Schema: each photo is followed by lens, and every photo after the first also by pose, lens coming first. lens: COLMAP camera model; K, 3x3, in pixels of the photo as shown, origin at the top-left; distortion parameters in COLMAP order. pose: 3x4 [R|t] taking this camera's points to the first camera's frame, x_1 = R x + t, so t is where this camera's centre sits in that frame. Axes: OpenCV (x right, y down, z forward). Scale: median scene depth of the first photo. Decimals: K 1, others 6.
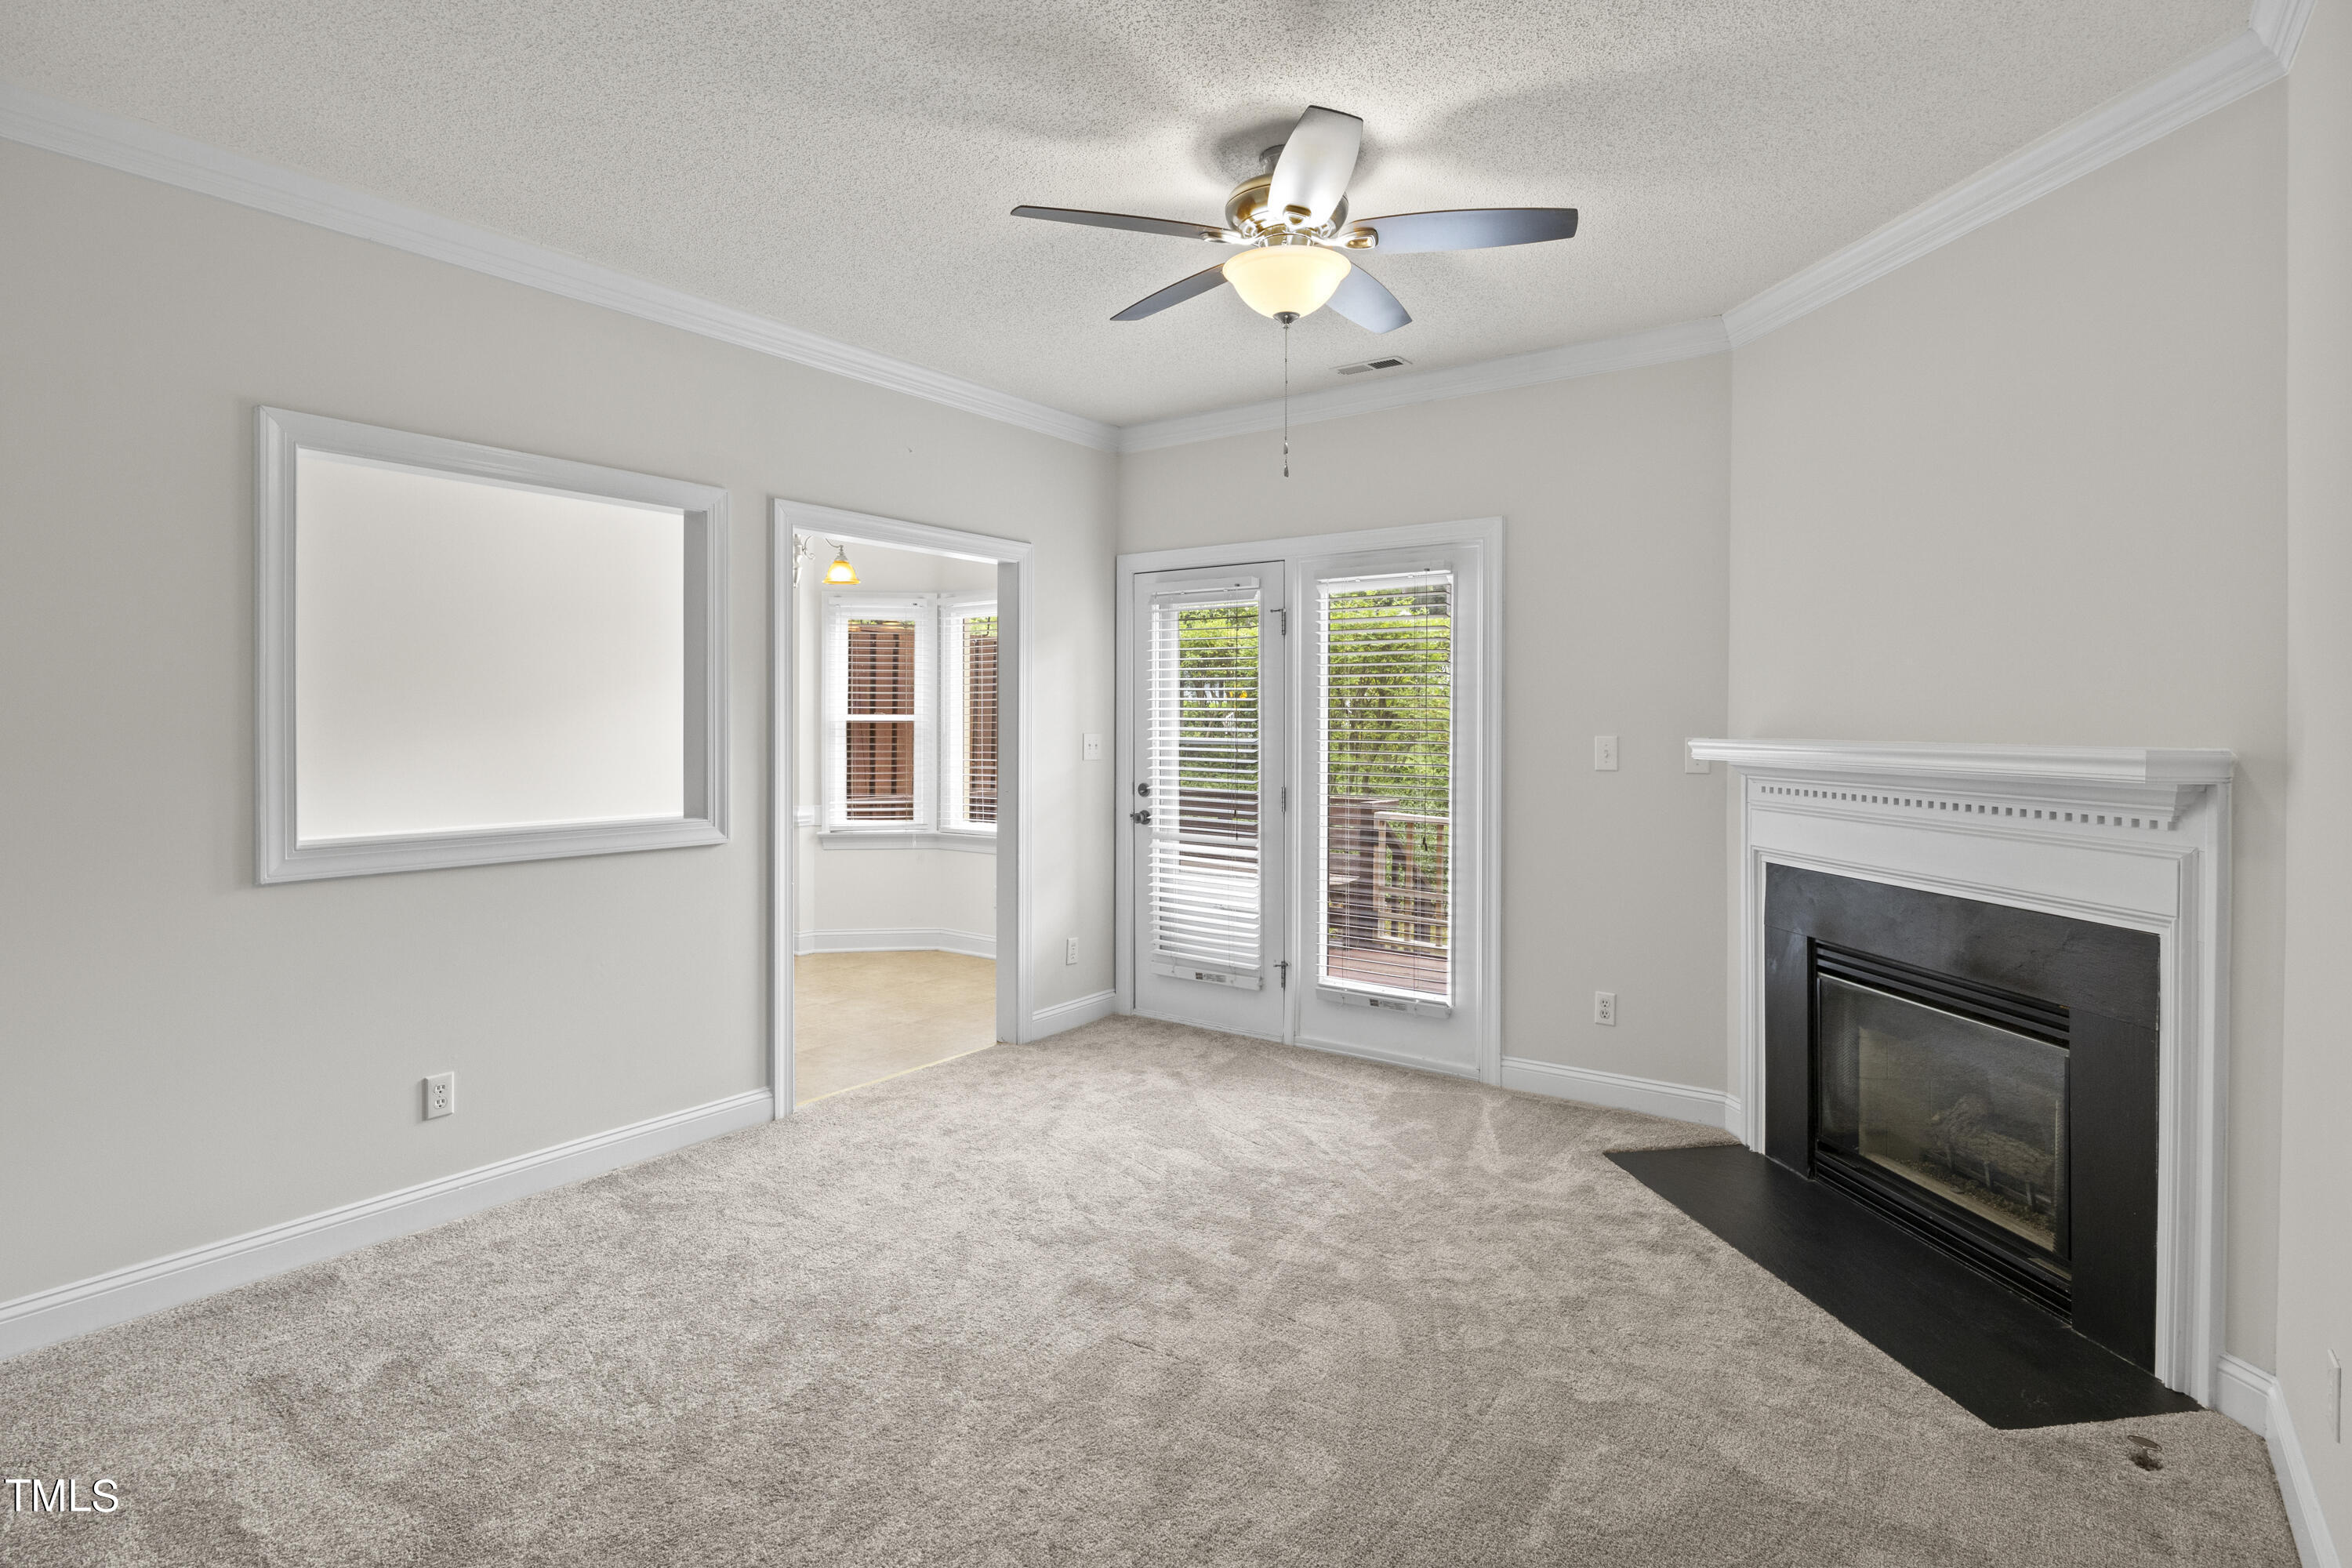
lens RADIAL K [[1188.4, 0, 1179.8], [0, 1188.4, 727.4], [0, 0, 1]] dist [-0.004019, 0.000369]
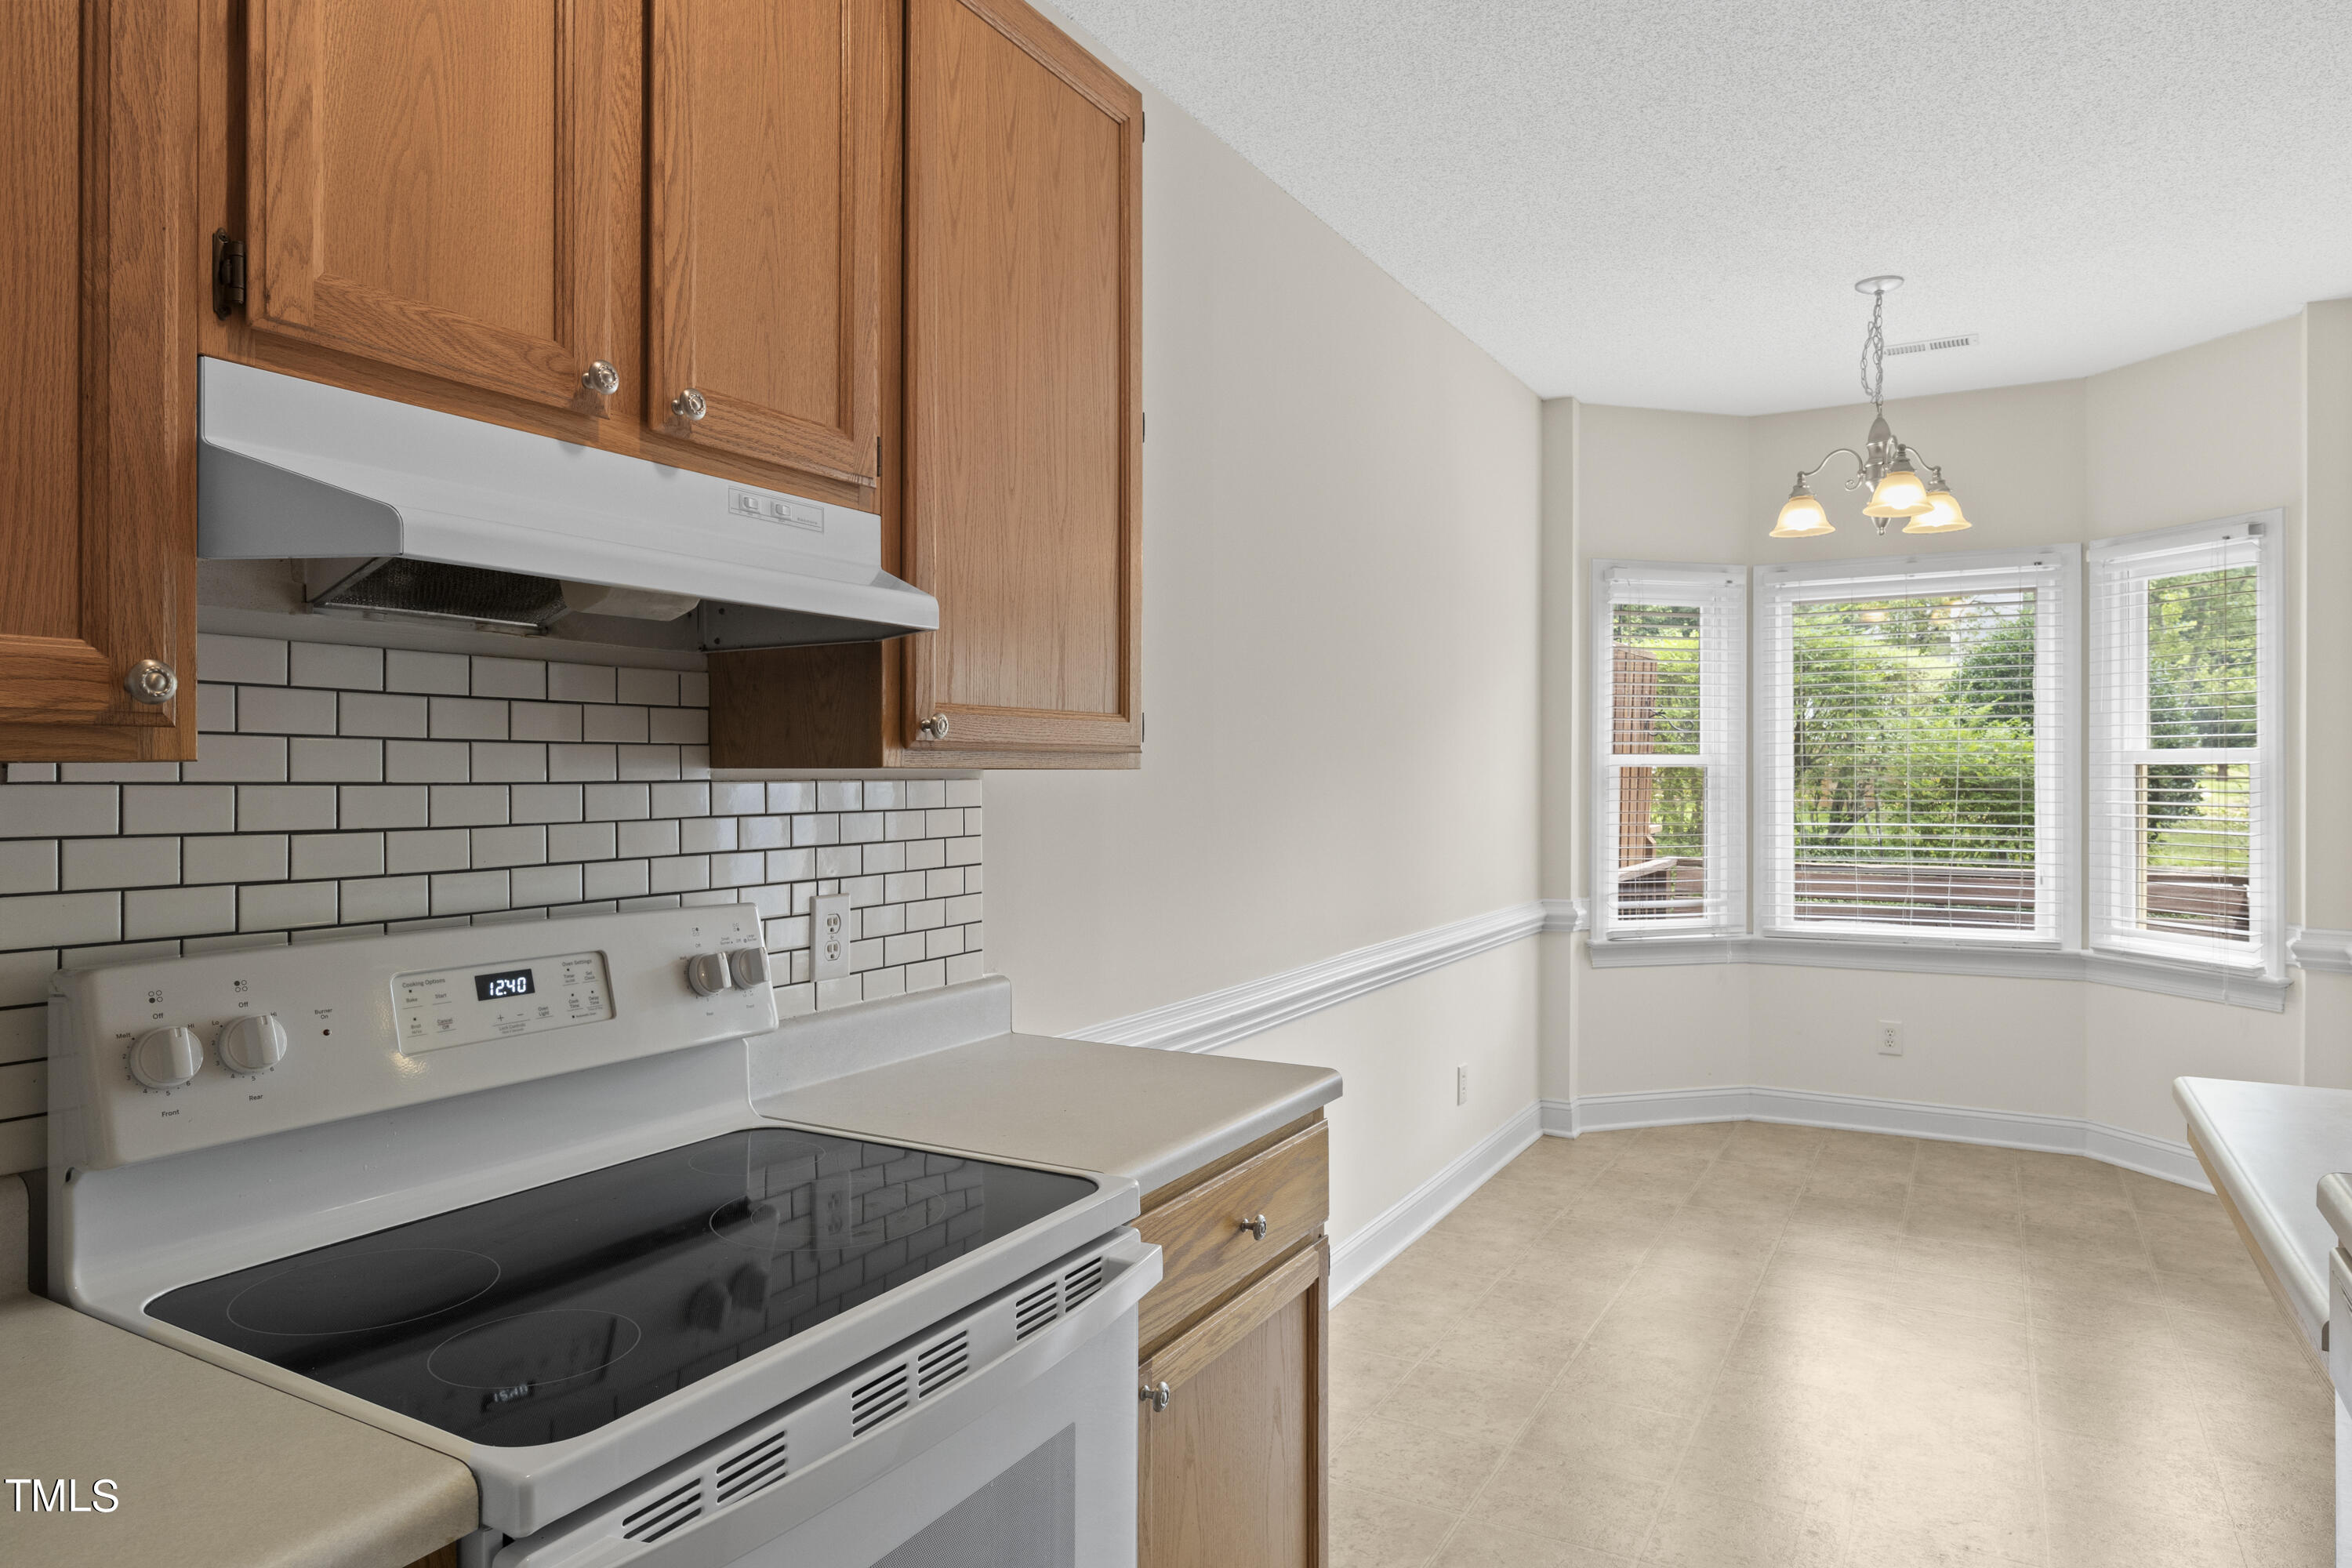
lens RADIAL K [[1433.6, 0, 1176.0], [0, 1433.6, 784.0], [0, 0, 1]] dist [-0.005702, -0.001905]
pose [[0.992882, -0.006190, 0.118940, -1.084828], [0.006004, 0.999980, 0.001924, 0.003619], [-0.118950, -0.001196, 0.992900, 0.478444]]
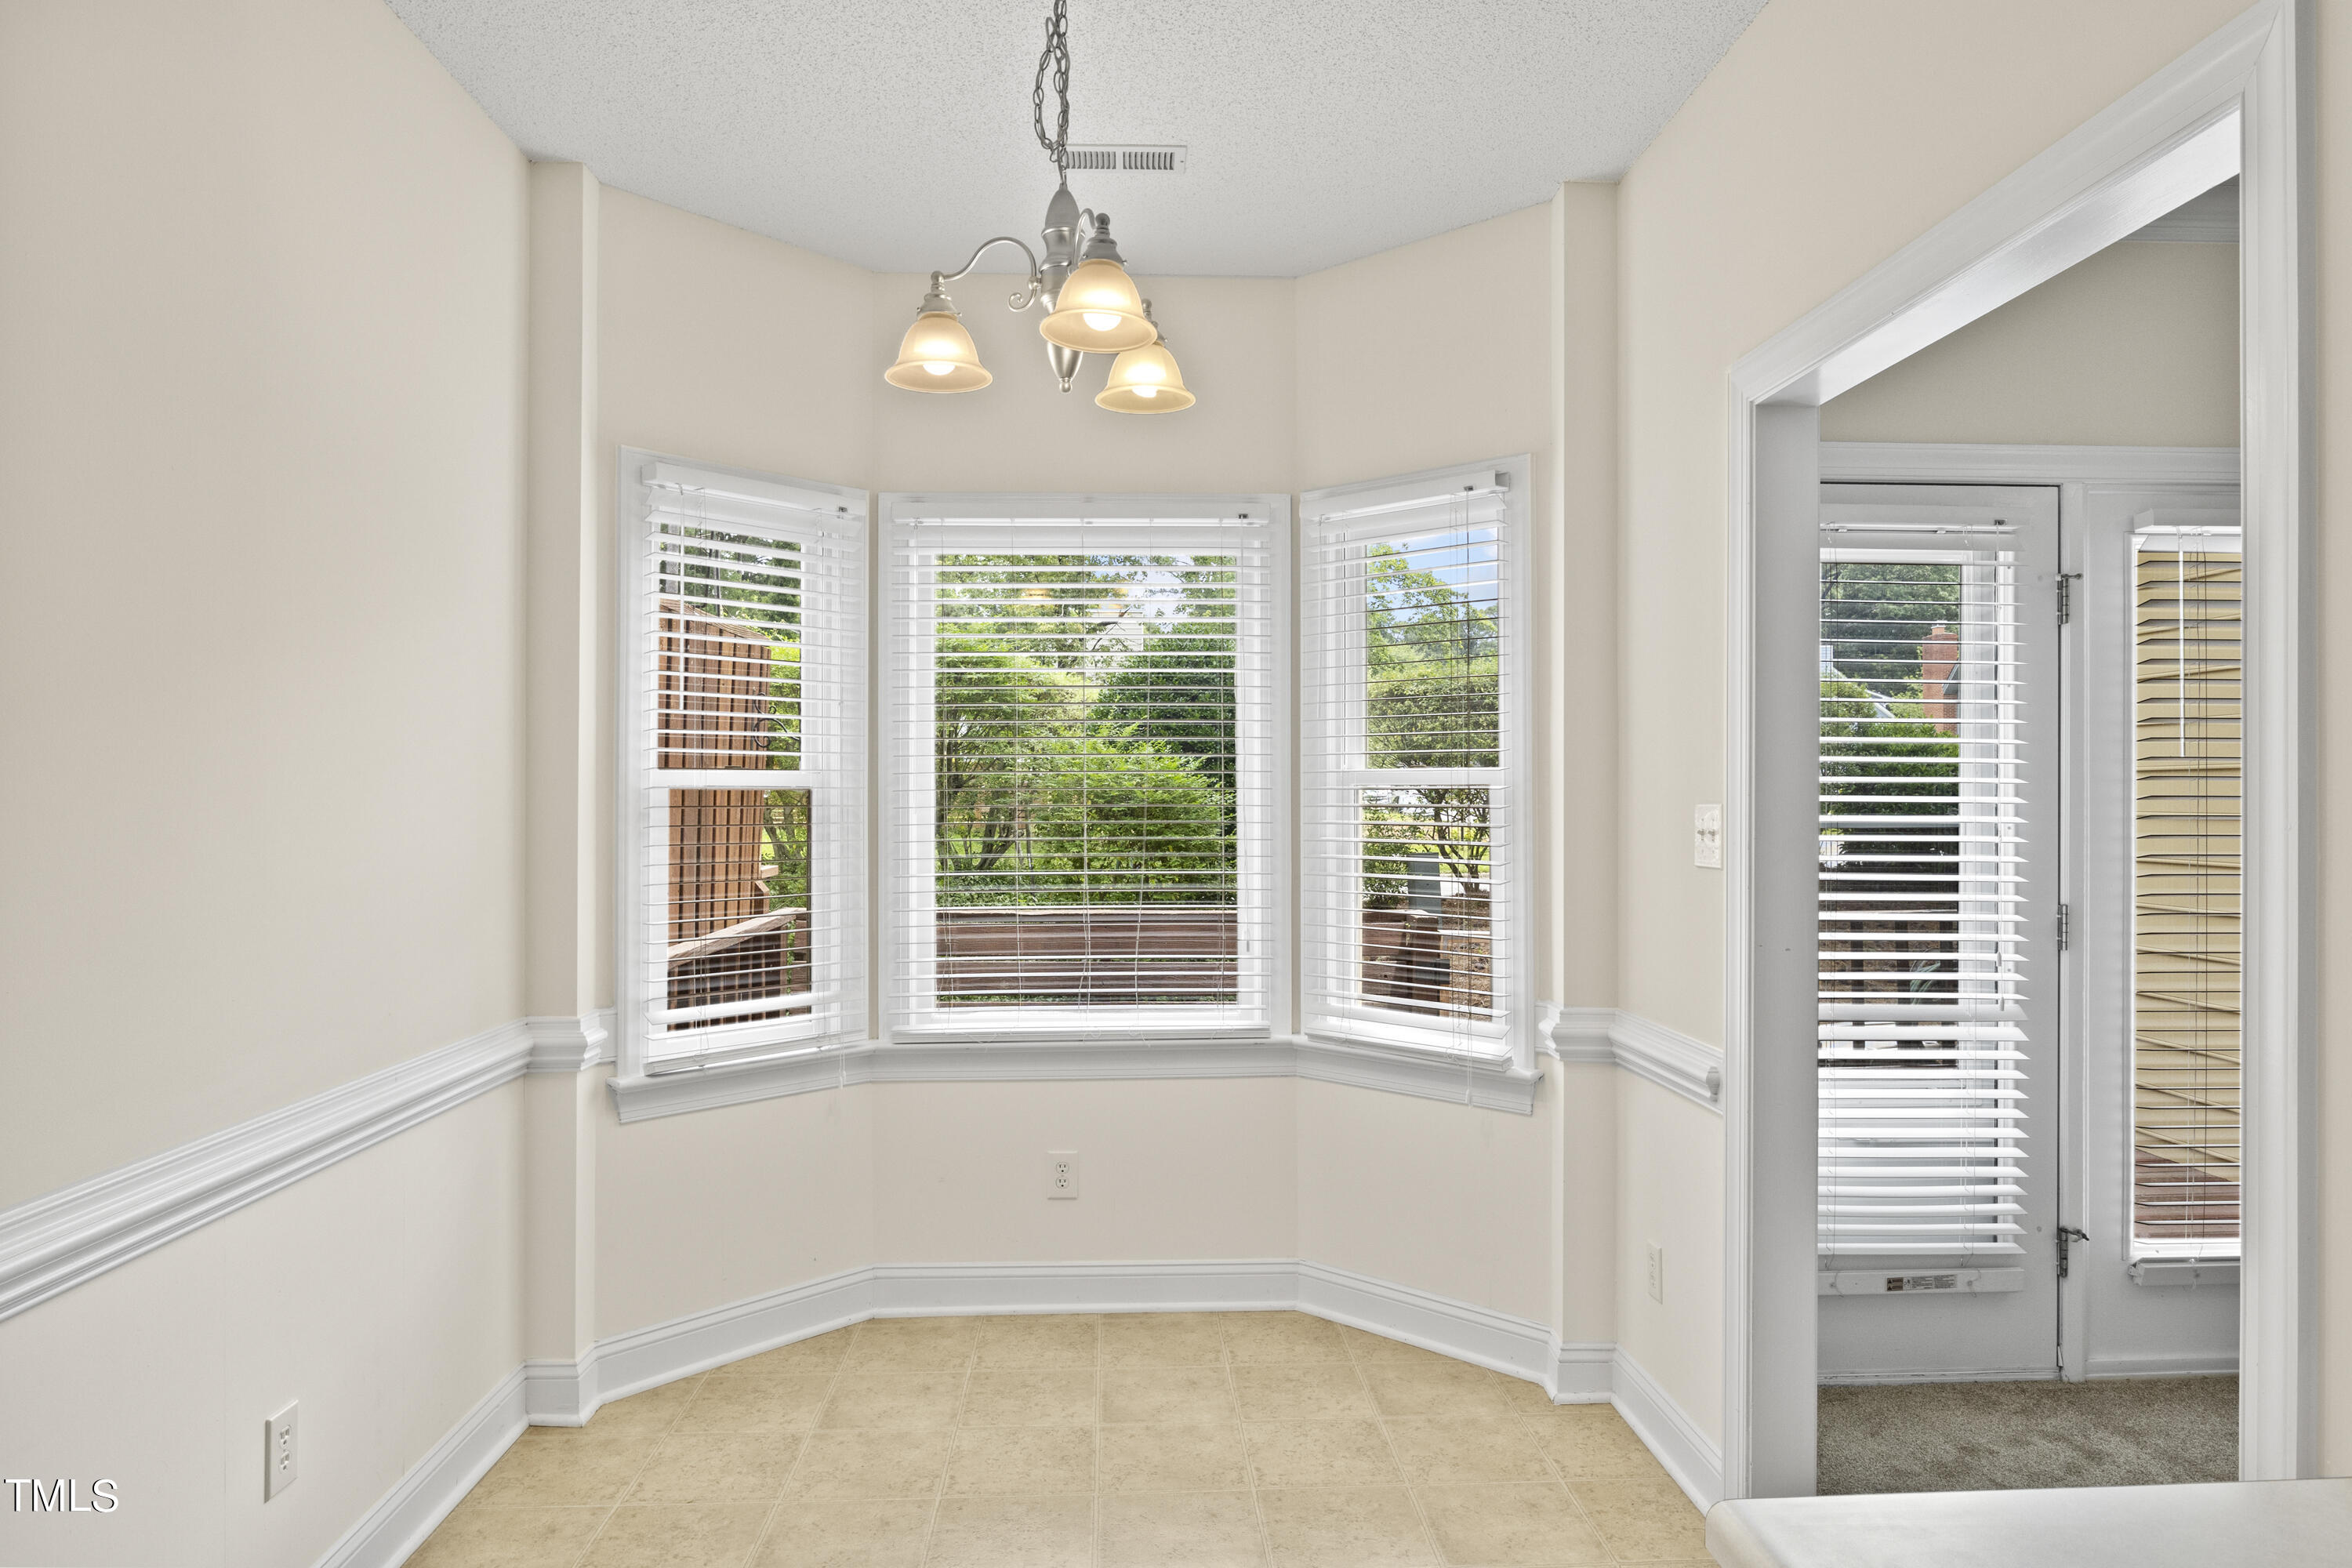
lens RADIAL K [[1433.6, 0, 1176.0], [0, 1433.6, 784.0], [0, 0, 1]] dist [-0.005702, -0.001905]
pose [[0.776337, 0.000588, 0.630317, -0.800772], [0.006644, 0.999936, -0.009116, -0.001289], [-0.630283, 0.011265, 0.776284, 0.945418]]
